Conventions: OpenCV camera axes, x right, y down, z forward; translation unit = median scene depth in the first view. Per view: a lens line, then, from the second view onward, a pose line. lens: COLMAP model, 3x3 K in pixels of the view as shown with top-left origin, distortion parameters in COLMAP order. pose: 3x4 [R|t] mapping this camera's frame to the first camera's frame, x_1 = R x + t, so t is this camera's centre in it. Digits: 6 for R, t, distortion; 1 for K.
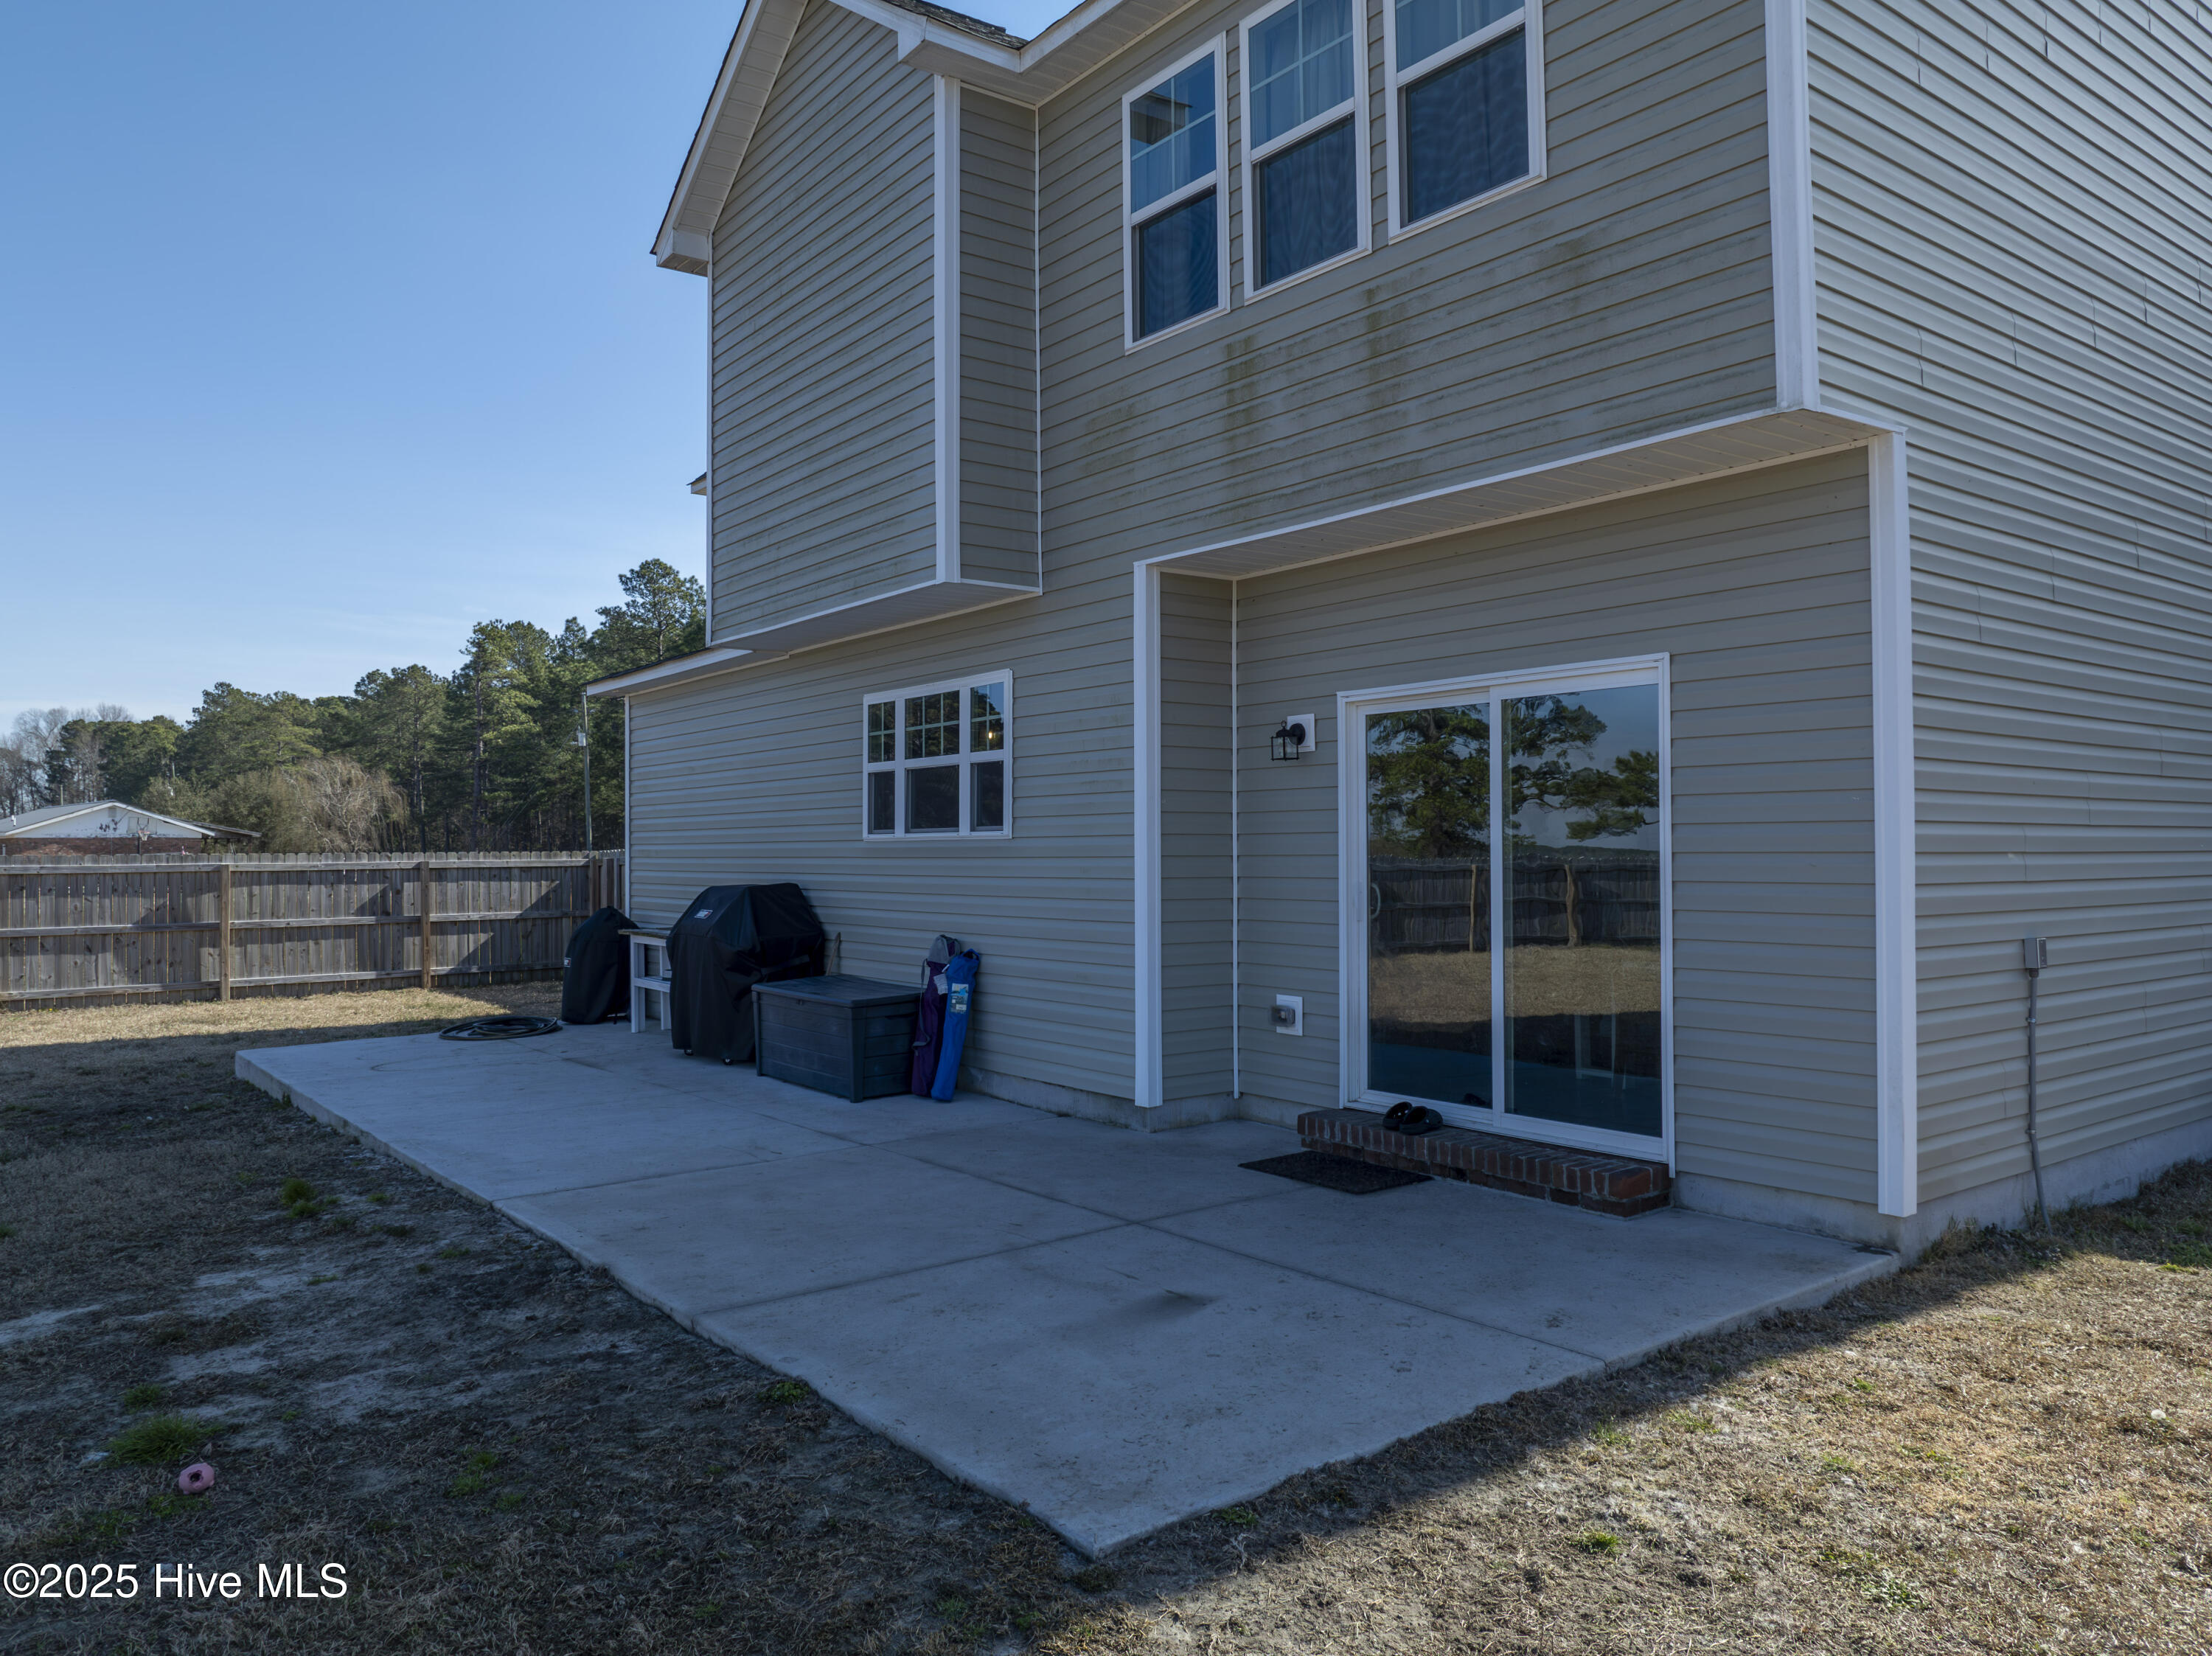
lens RADIAL K [[1568.9, 0, 1106.0], [0, 1568.9, 828.0], [0, 0, 1]] dist [-0.046690, 0.019314]
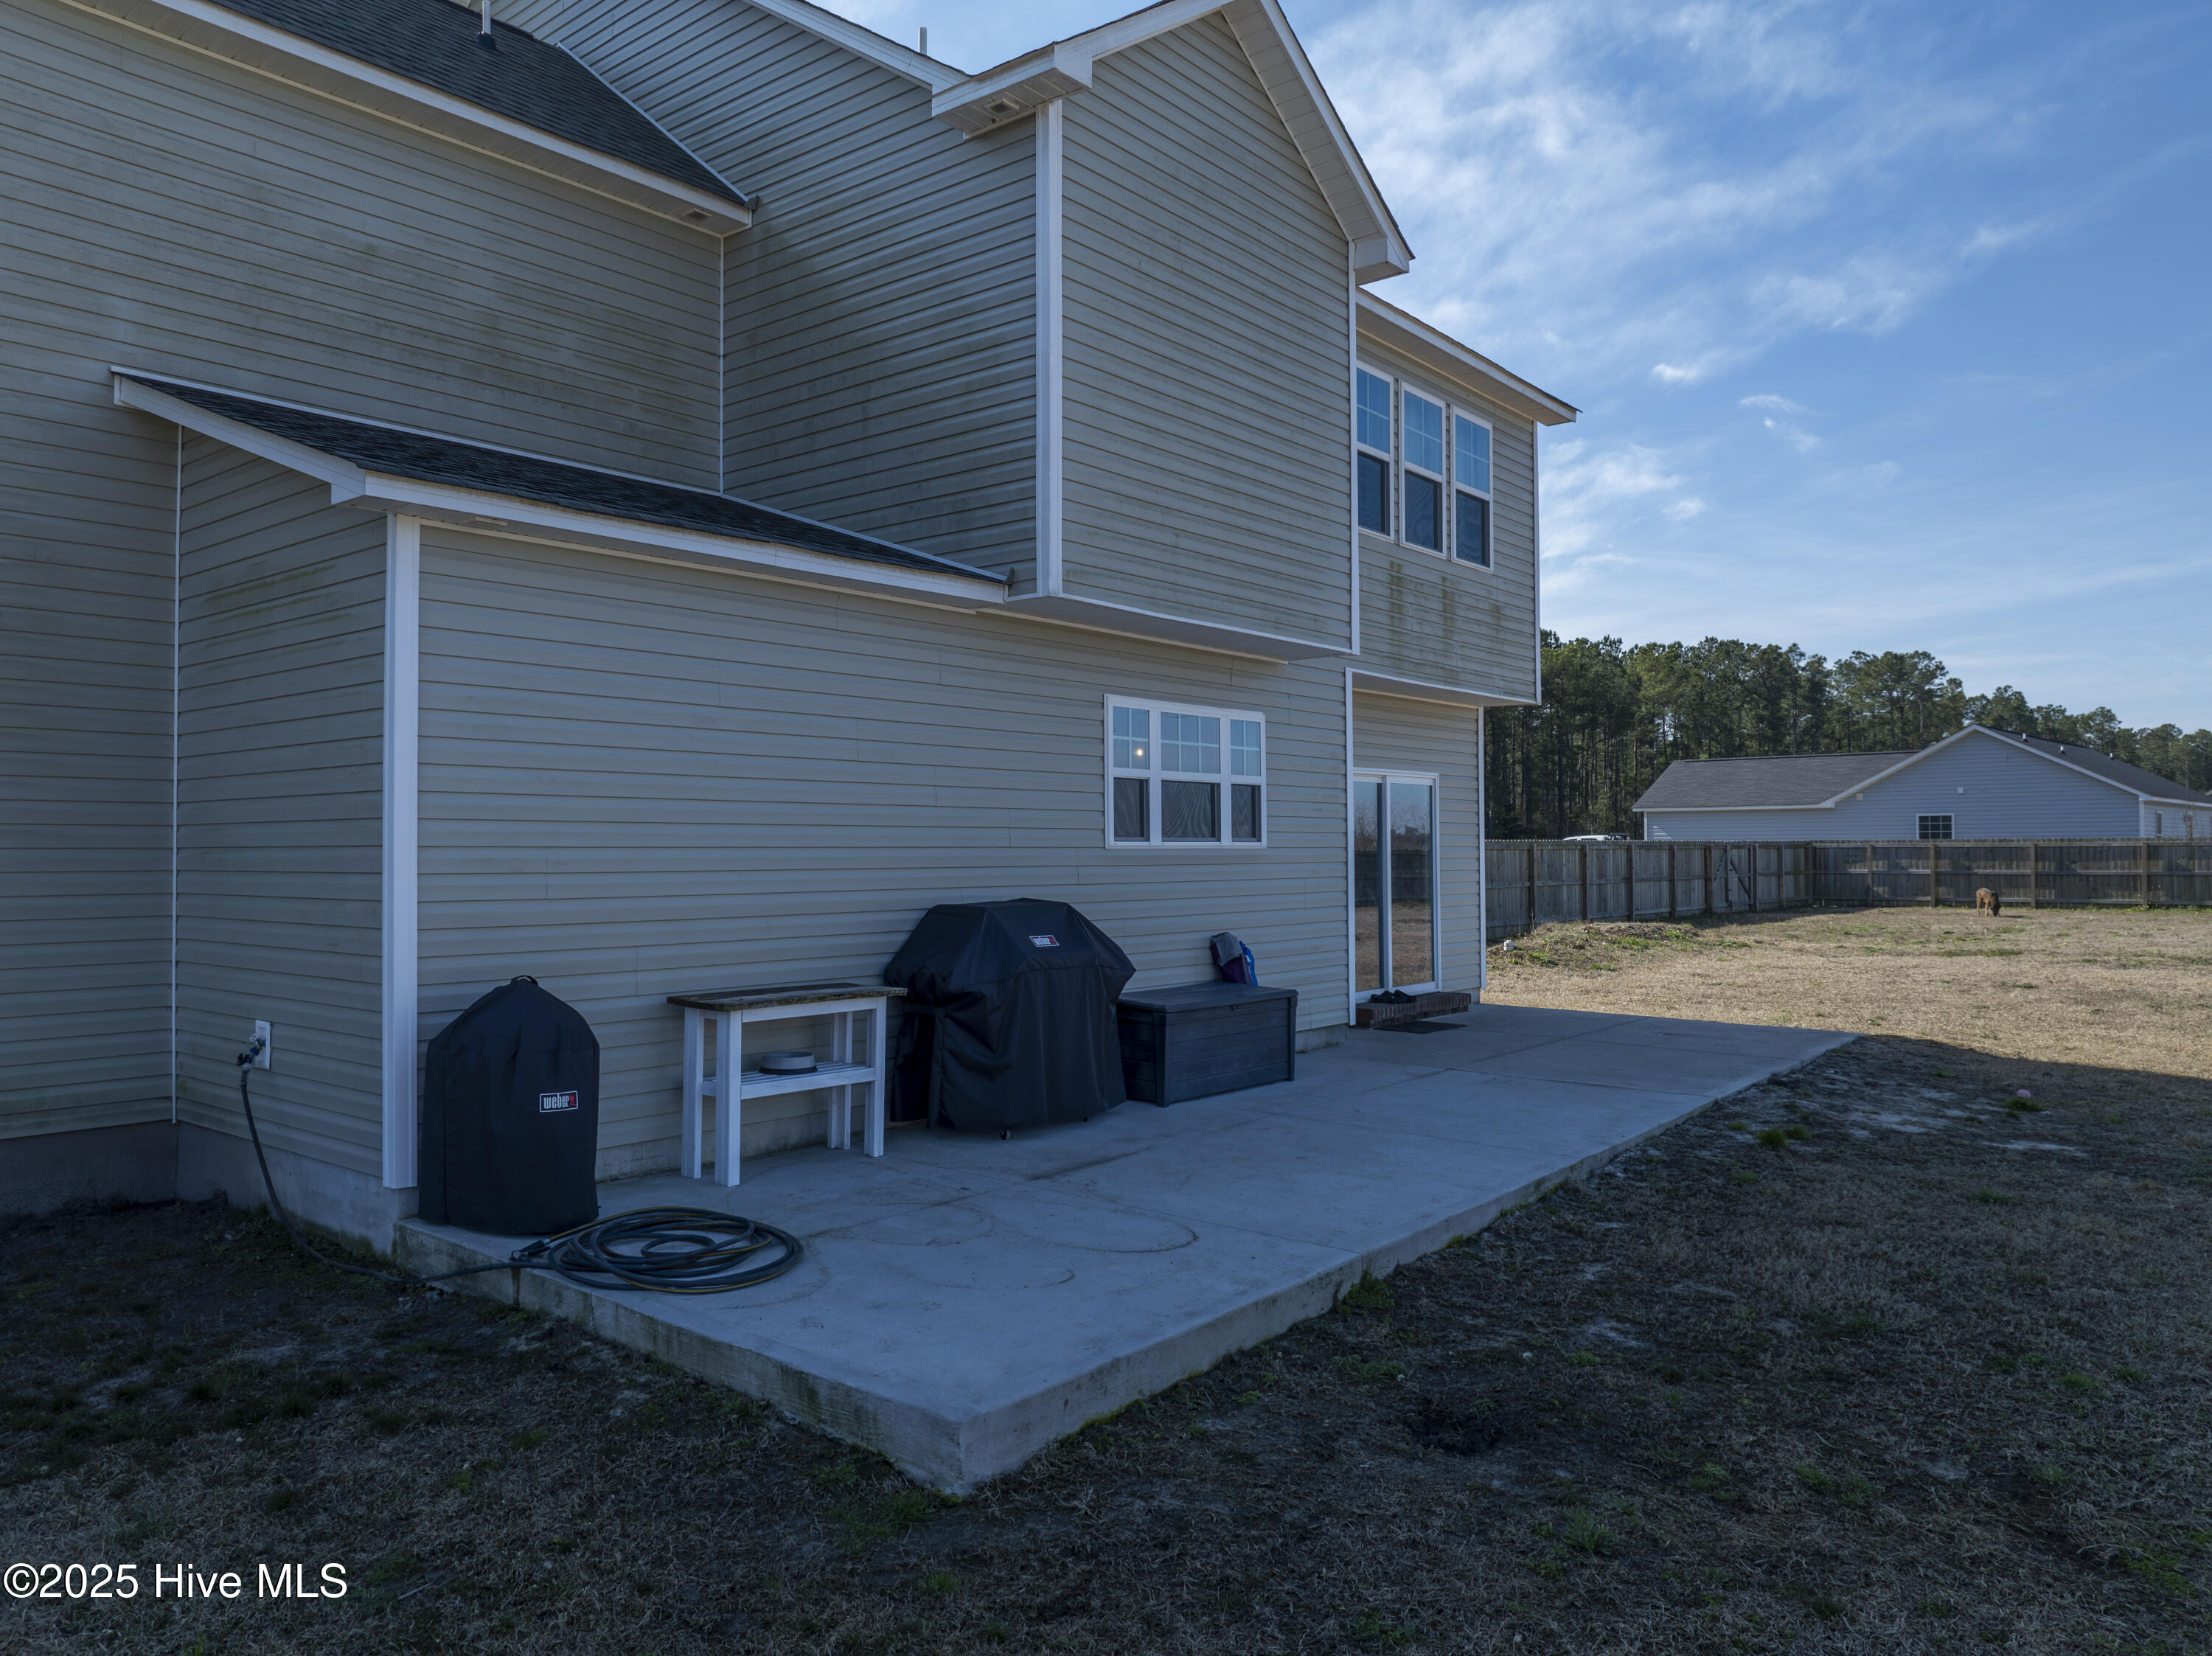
lens RADIAL K [[1565.7, 0, 1110.6], [0, 1565.7, 824.8], [0, 0, 1]] dist [-0.034527, -0.008165]
pose [[-0.251407, 0.019840, 0.967678, -1.087103], [-0.012668, 0.999637, -0.023787, 0.017214], [-0.967798, -0.018239, -0.251065, 1.253548]]
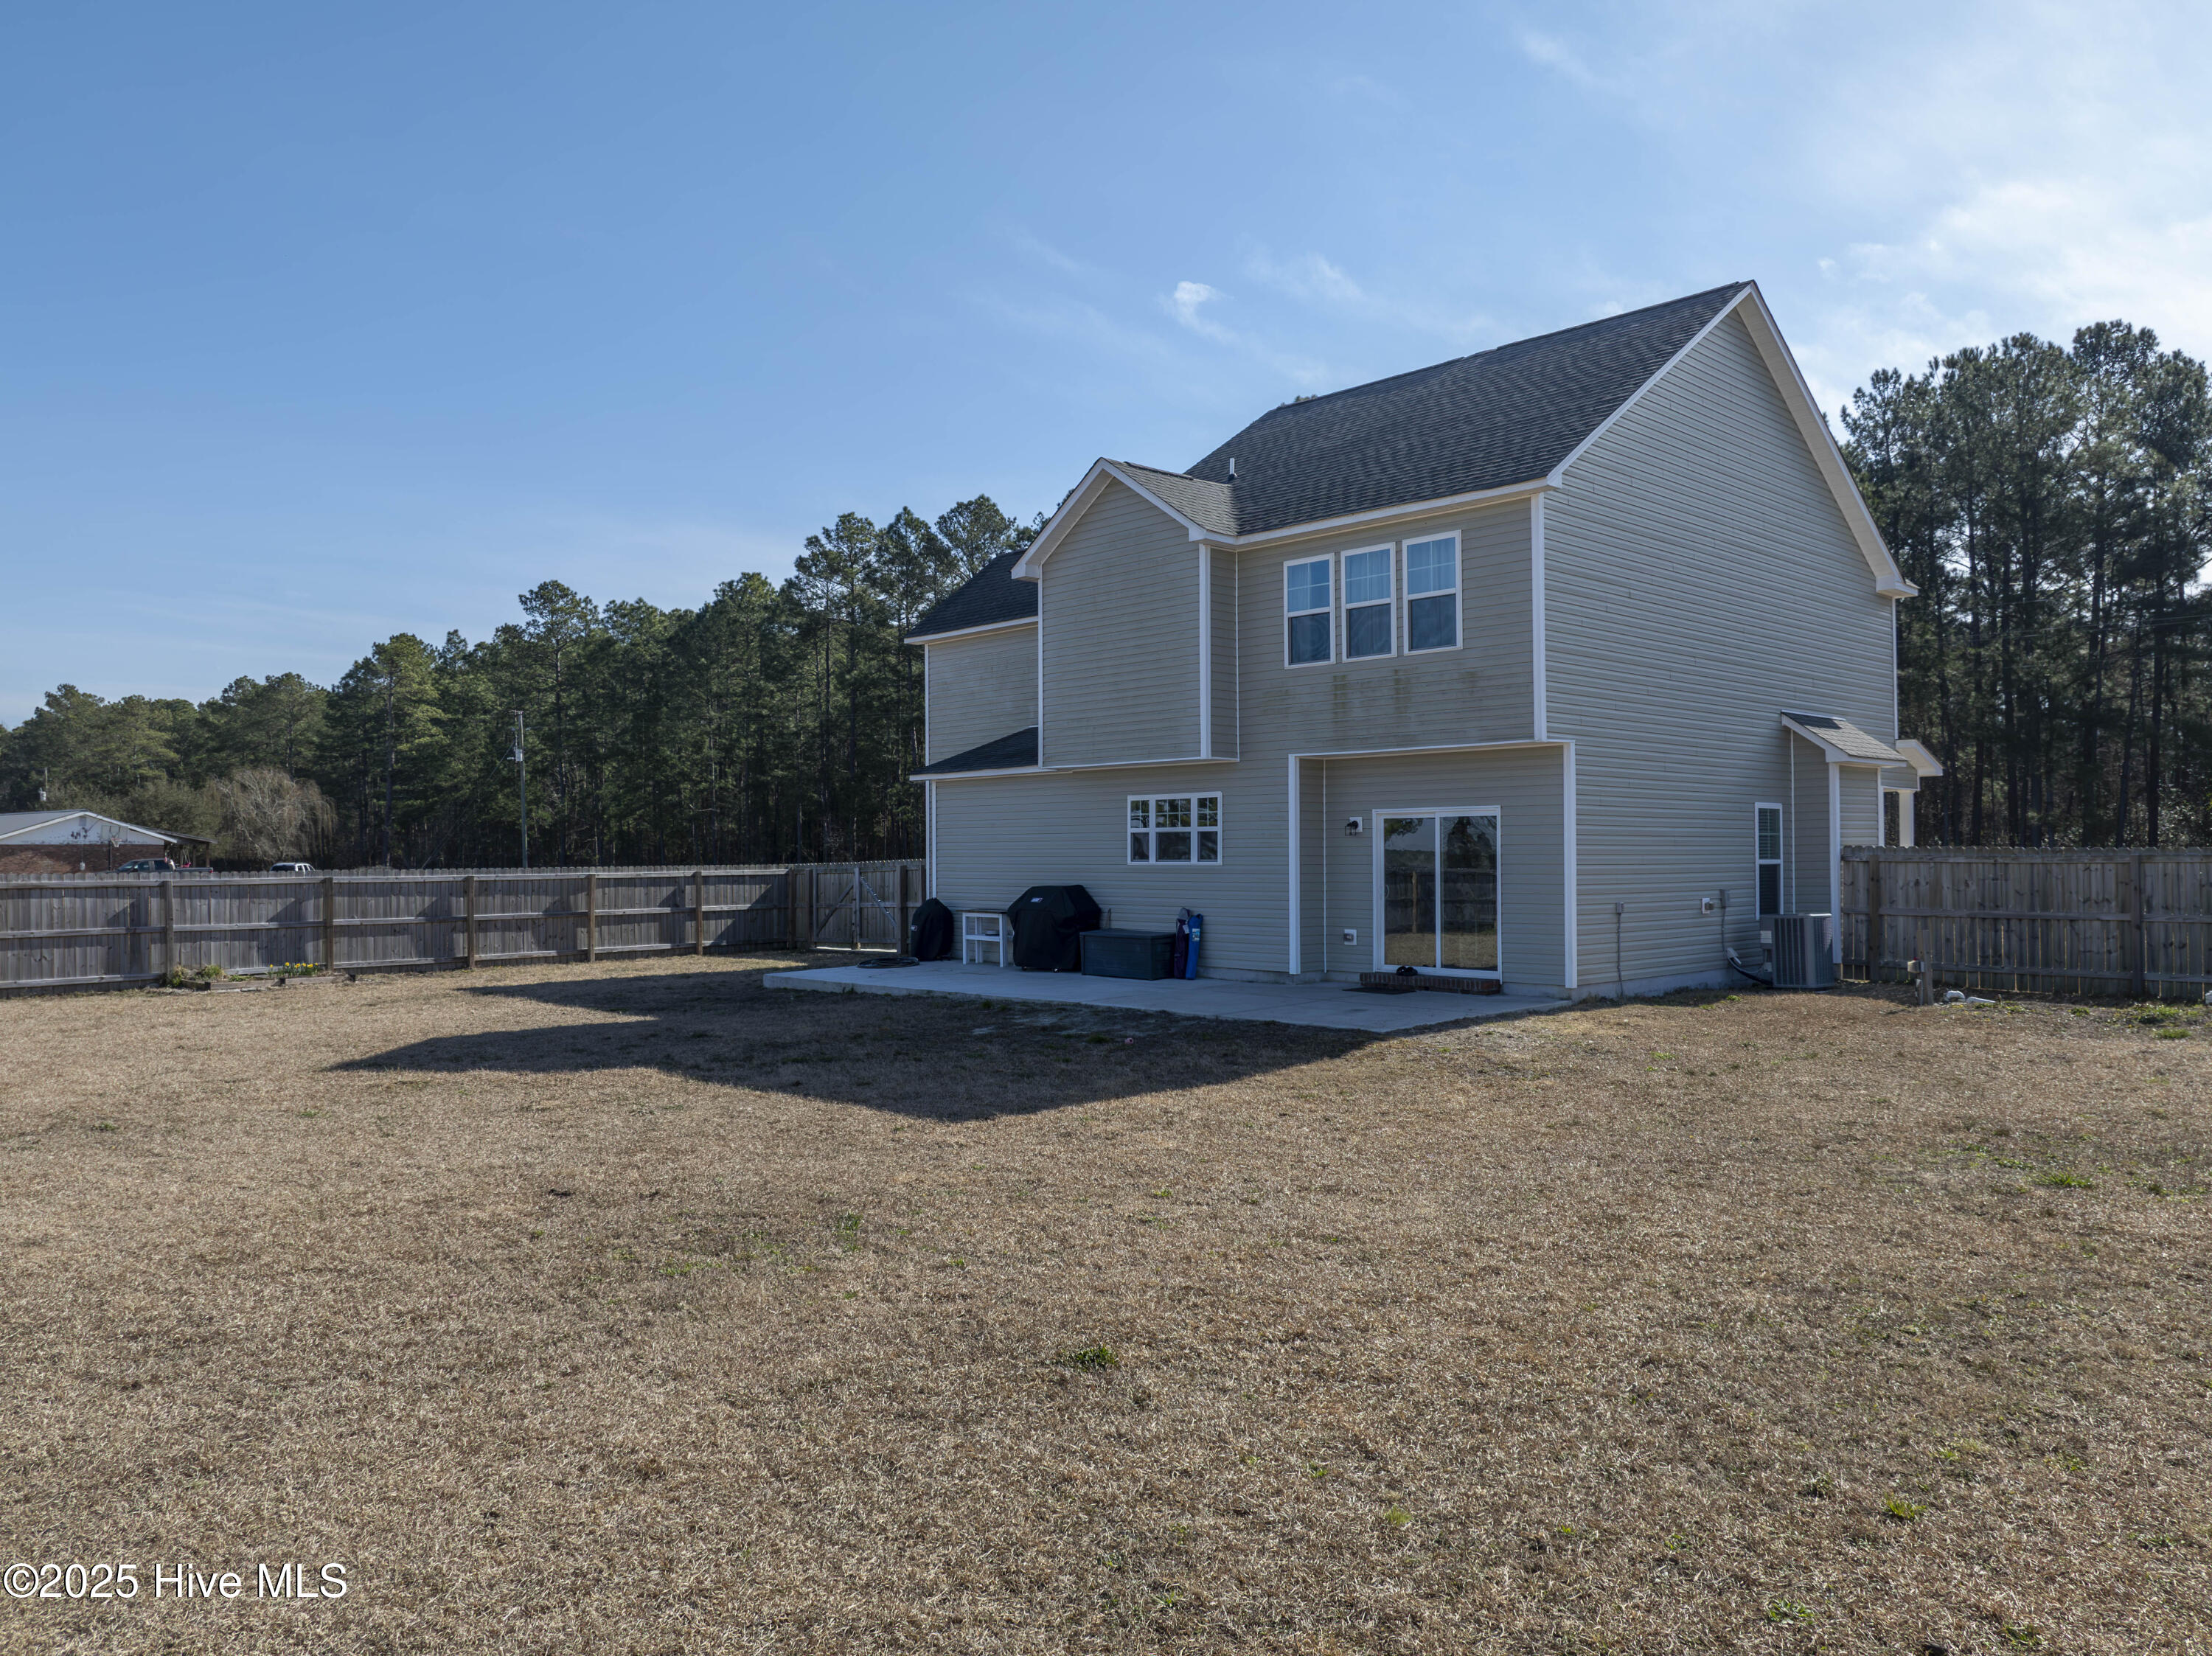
lens RADIAL K [[1565.7, 0, 1110.6], [0, 1565.7, 824.8], [0, 0, 1]] dist [-0.034527, -0.008165]
pose [[0.993129, 0.002988, 0.116987, -0.430666], [-0.002528, 0.999988, -0.004080, -0.037441], [-0.116997, 0.003757, 0.993125, -1.110629]]
